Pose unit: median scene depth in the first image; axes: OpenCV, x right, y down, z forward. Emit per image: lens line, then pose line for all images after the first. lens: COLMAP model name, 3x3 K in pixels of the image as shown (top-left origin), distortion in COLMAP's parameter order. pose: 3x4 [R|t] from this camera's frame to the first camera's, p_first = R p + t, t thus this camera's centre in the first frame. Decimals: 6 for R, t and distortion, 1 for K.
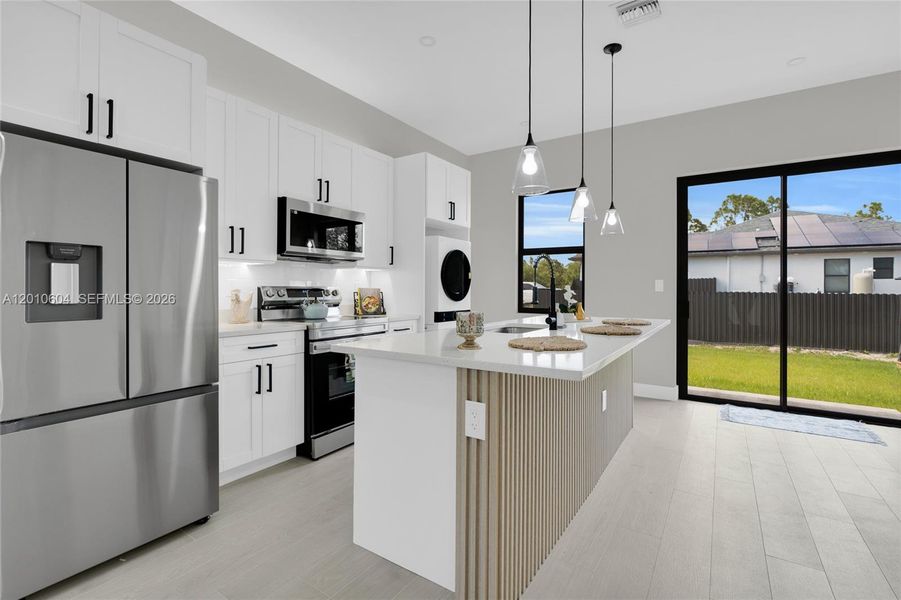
lens RADIAL K [[413.6, 0, 453.0], [0, 413.6, 288.4], [0, 0, 1]] dist [-0.001672, 0.000257]
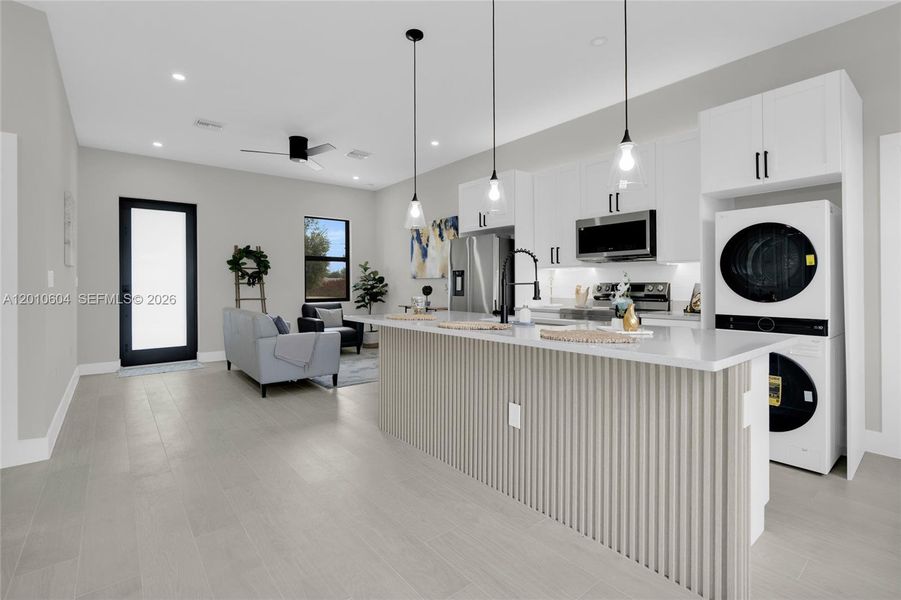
lens RADIAL K [[418.2, 0, 453.3], [0, 418.2, 285.3], [0, 0, 1]] dist [-0.000624, 0.000246]
pose [[-0.295271, -0.002978, -0.955409, 0.976389], [0.003878, 0.999983, -0.004315, 0.006368], [0.955406, -0.004979, -0.295255, 0.903108]]
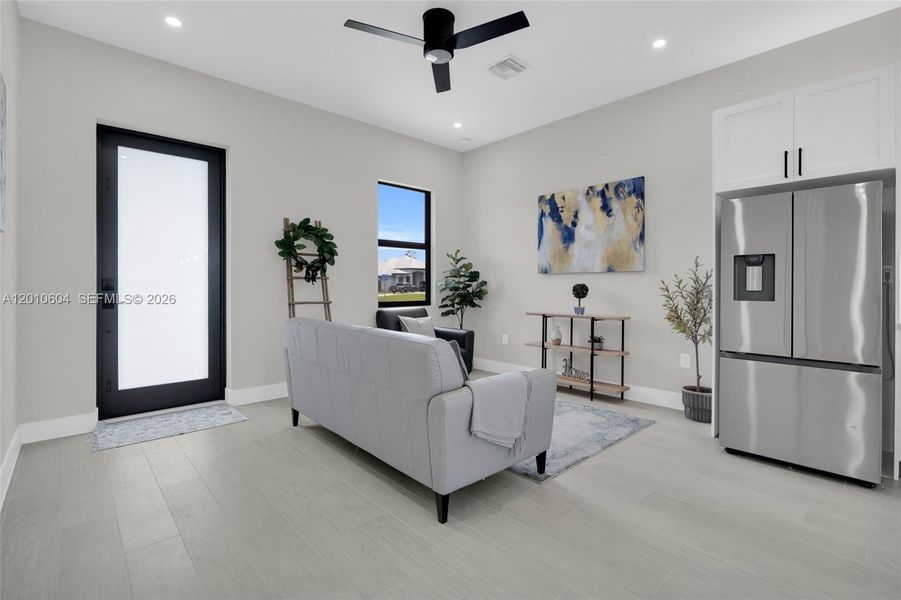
lens RADIAL K [[413.6, 0, 453.0], [0, 413.6, 288.4], [0, 0, 1]] dist [-0.001672, 0.000257]
pose [[-0.231890, -0.001049, -0.972741, 0.472056], [-0.002904, 0.999996, -0.000386, 0.015753], [0.972738, 0.002735, -0.231892, 0.096514]]
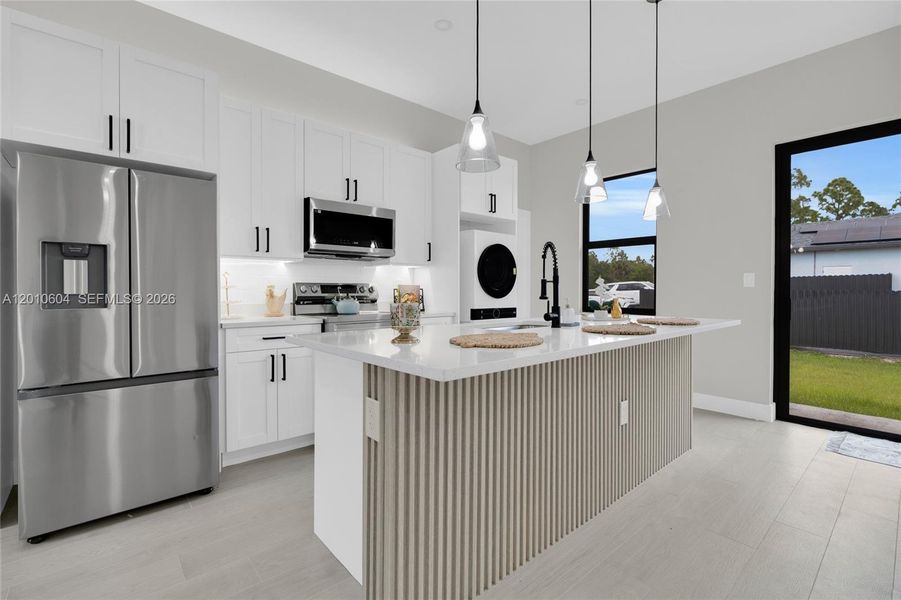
lens RADIAL K [[409.5, 0, 449.7], [0, 409.5, 294.3], [0, 0, 1]] dist [-0.004249, -0.000181]
pose [[0.962038, -0.001553, -0.272910, 0.199255], [0.004453, 0.999940, 0.010009, 0.014976], [0.272878, -0.010844, 0.961988, 0.079957]]
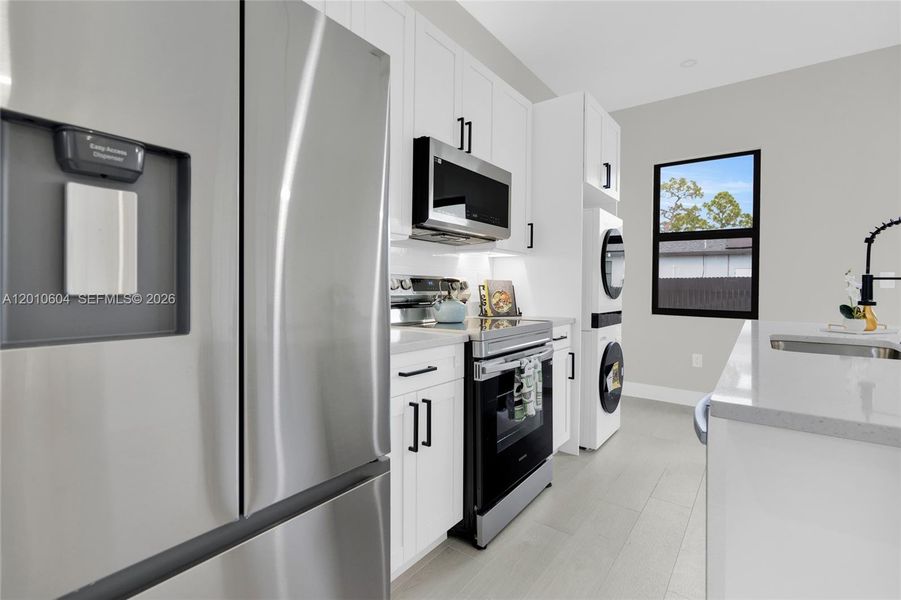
lens RADIAL K [[413.6, 0, 453.0], [0, 413.6, 288.4], [0, 0, 1]] dist [-0.001672, 0.000257]
pose [[0.998215, 0.008114, -0.059168, -0.288317], [-0.007784, 0.999953, 0.005806, 0.012604], [0.059213, -0.005335, 0.998231, 0.310083]]
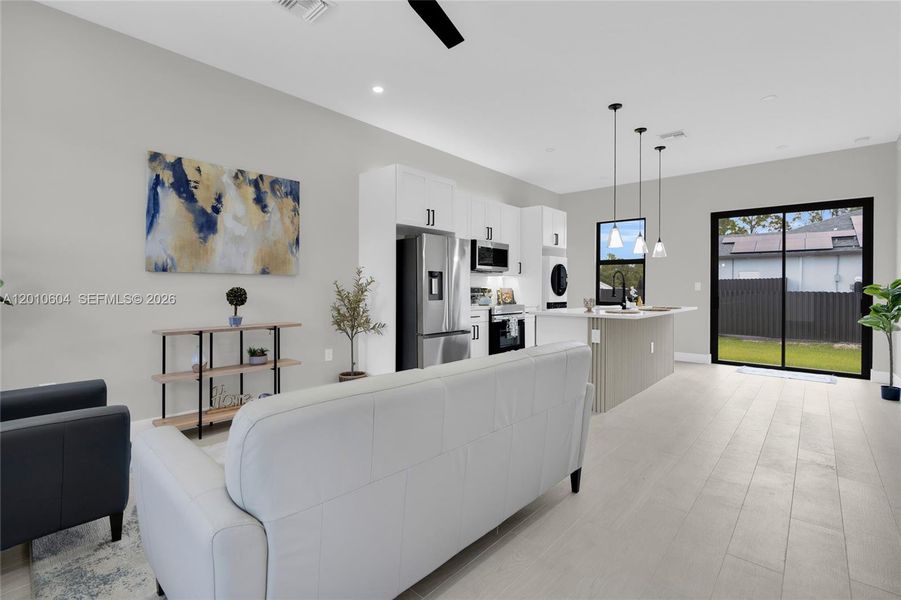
lens RADIAL K [[413.6, 0, 453.0], [0, 413.6, 288.4], [0, 0, 1]] dist [-0.001672, 0.000257]
pose [[0.989671, 0.001148, -0.143351, -0.210155], [-0.000902, 0.999998, 0.001785, -0.001502], [0.143353, -0.001638, 0.989670, -0.793120]]
